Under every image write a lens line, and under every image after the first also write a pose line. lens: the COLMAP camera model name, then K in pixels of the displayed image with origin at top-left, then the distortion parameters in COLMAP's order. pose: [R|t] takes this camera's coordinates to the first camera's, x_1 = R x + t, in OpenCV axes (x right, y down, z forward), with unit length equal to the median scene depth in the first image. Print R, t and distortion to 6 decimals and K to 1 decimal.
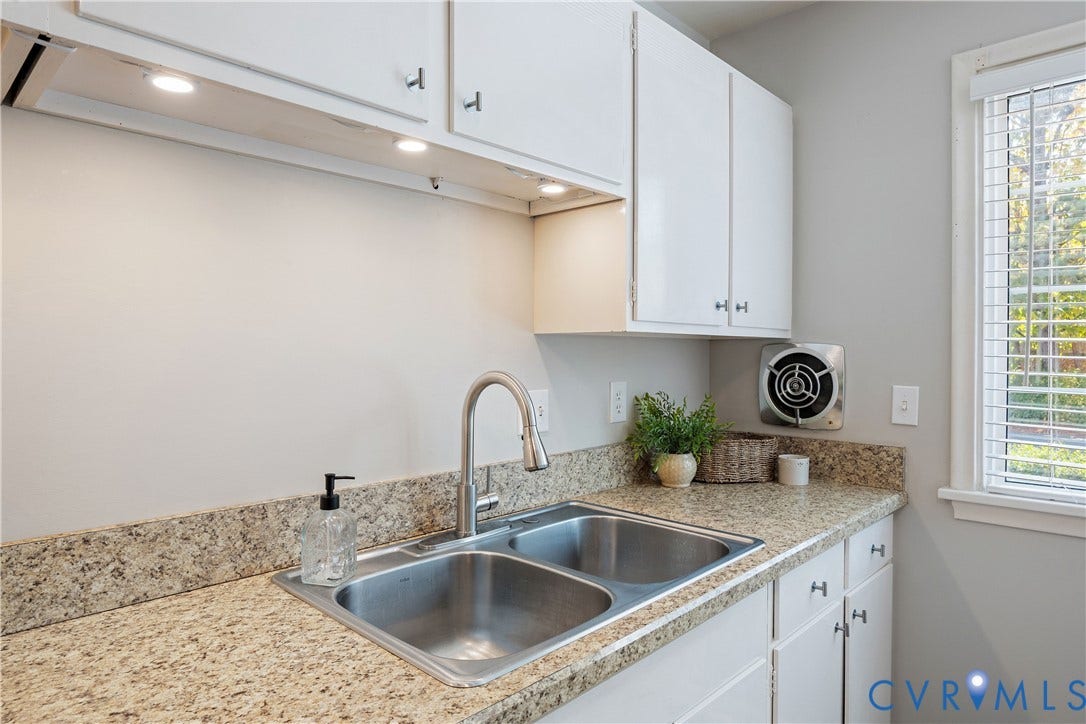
lens RADIAL K [[653.8, 0, 539.7], [0, 653.8, 364.1], [0, 0, 1]] dist [-0.002674, -0.001360]
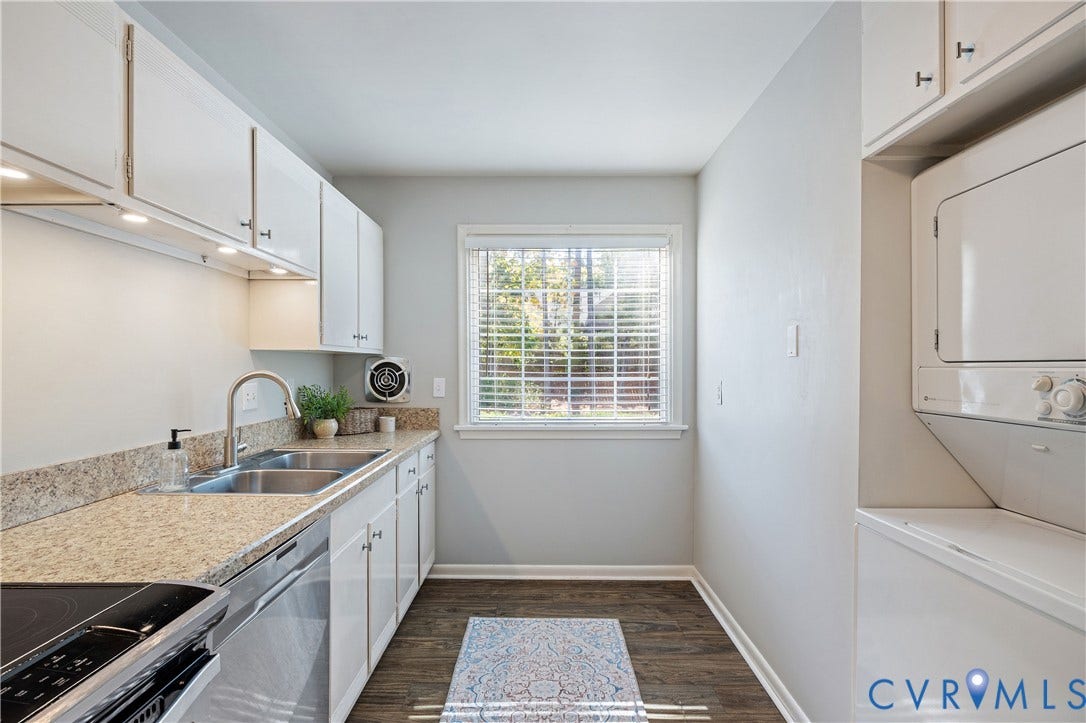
lens RADIAL K [[524.4, 0, 543.0], [0, 524.4, 361.5], [0, 0, 1]] dist [-0.004206, -0.000371]
pose [[0.721794, 0.004080, 0.692096, -0.389384], [0.010655, 0.999799, -0.017007, 0.013916], [-0.692026, 0.019649, 0.721605, -0.470568]]
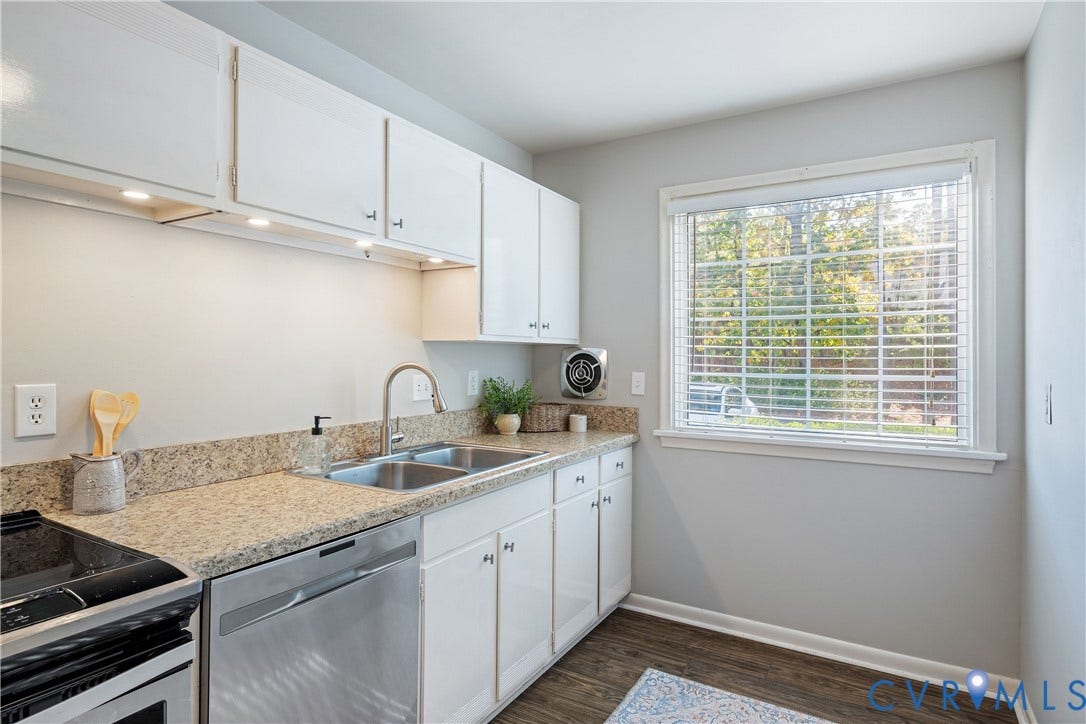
lens RADIAL K [[593.7, 0, 543.2], [0, 593.7, 345.7], [0, 0, 1]] dist [0.001344, 0.000142]
pose [[0.973110, 0.007200, 0.230228, -0.057184], [0.000407, 0.999456, -0.032979, 0.015992], [-0.230340, 0.032186, 0.972578, -0.538778]]
